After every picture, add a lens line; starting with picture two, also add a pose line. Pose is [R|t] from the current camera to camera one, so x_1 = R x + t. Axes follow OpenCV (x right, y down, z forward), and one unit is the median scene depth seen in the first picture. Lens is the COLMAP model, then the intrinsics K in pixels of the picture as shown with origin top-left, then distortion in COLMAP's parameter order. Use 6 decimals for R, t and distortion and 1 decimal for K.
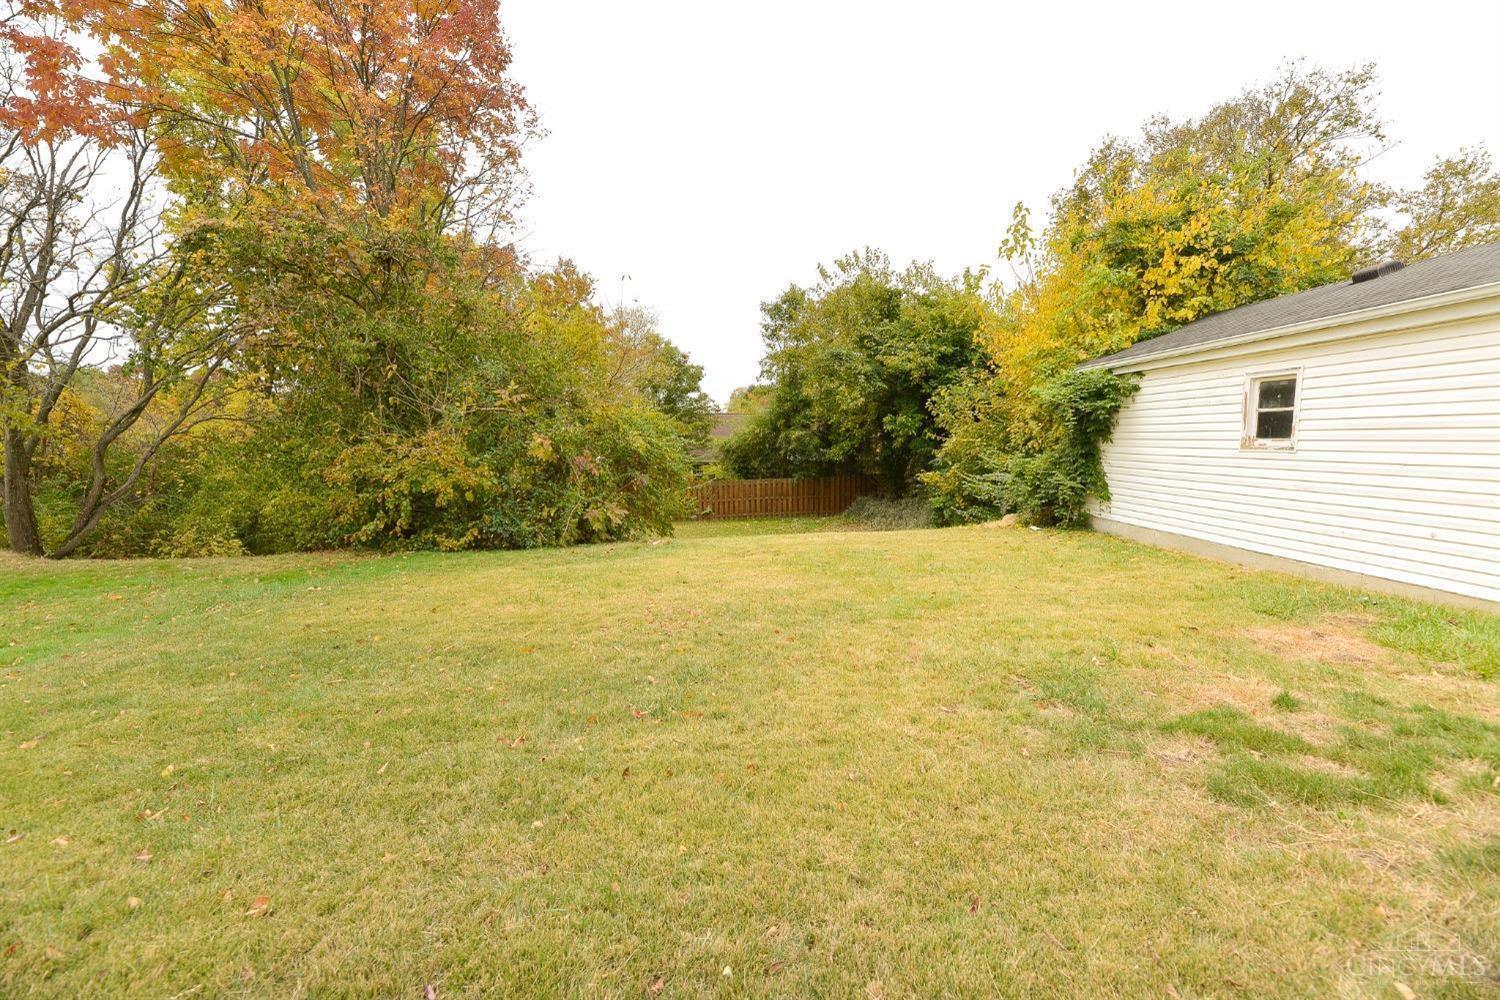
lens RADIAL K [[604.3, 0, 750.0], [0, 604.3, 504.7], [0, 0, 1]] dist [-0.000837, -0.002812]
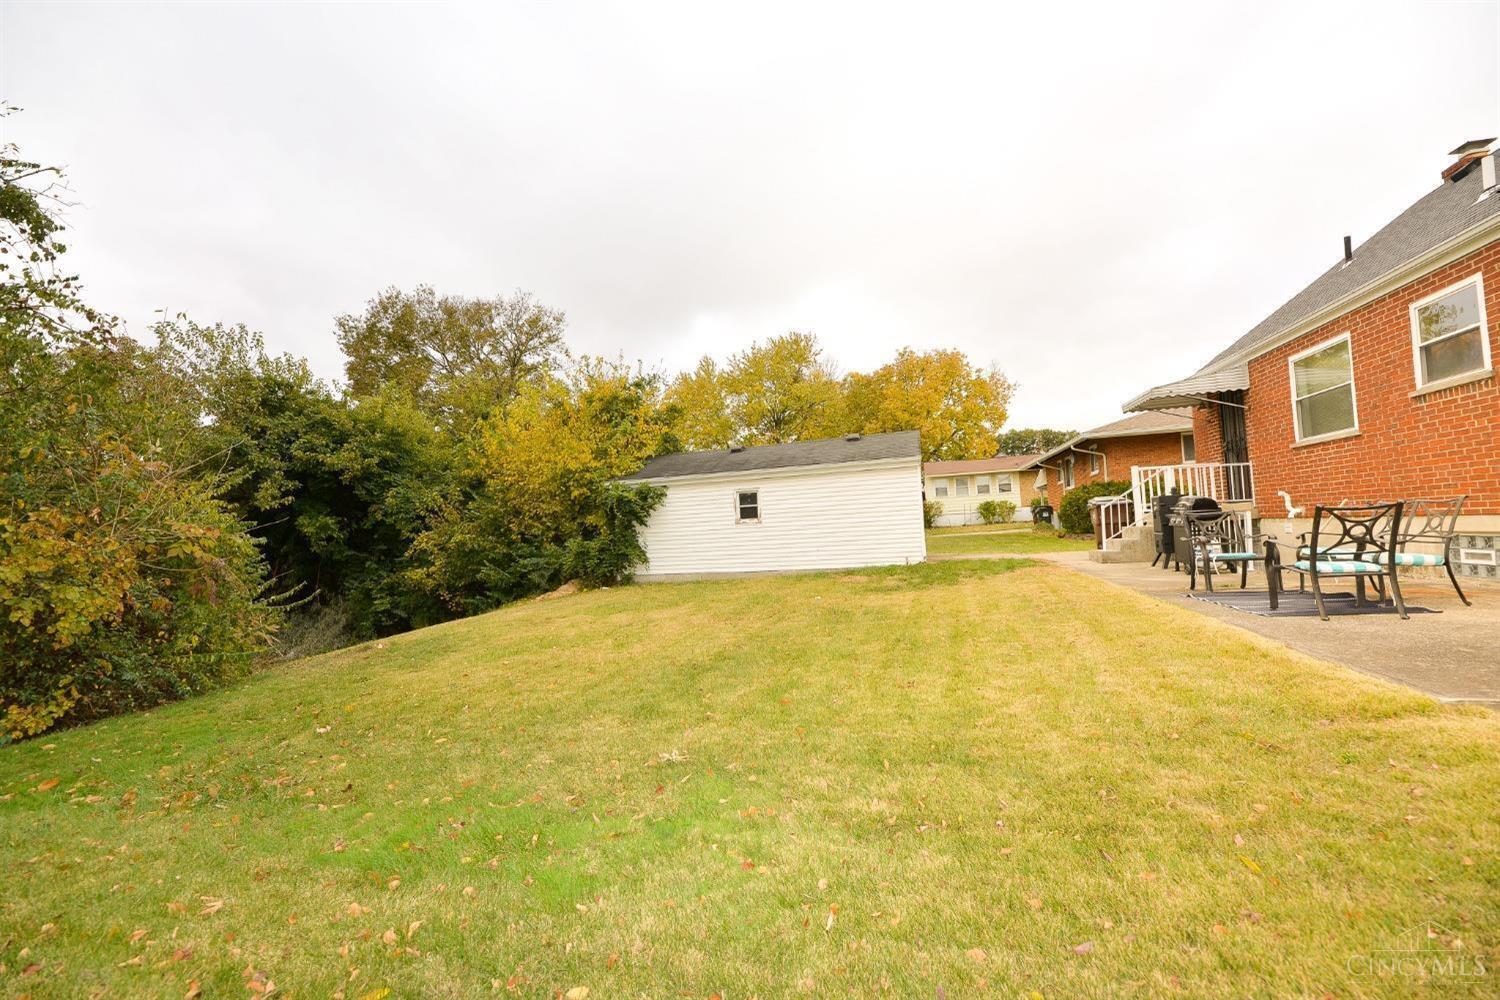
lens RADIAL K [[604.3, 0, 749.6], [0, 604.3, 500.9], [0, 0, 1]] dist [-0.000837, -0.002812]
pose [[0.322569, 0.040009, 0.945700, -0.868618], [0.150415, 0.984244, -0.092945, 0.023481], [-0.934518, 0.172228, 0.311469, 0.203881]]
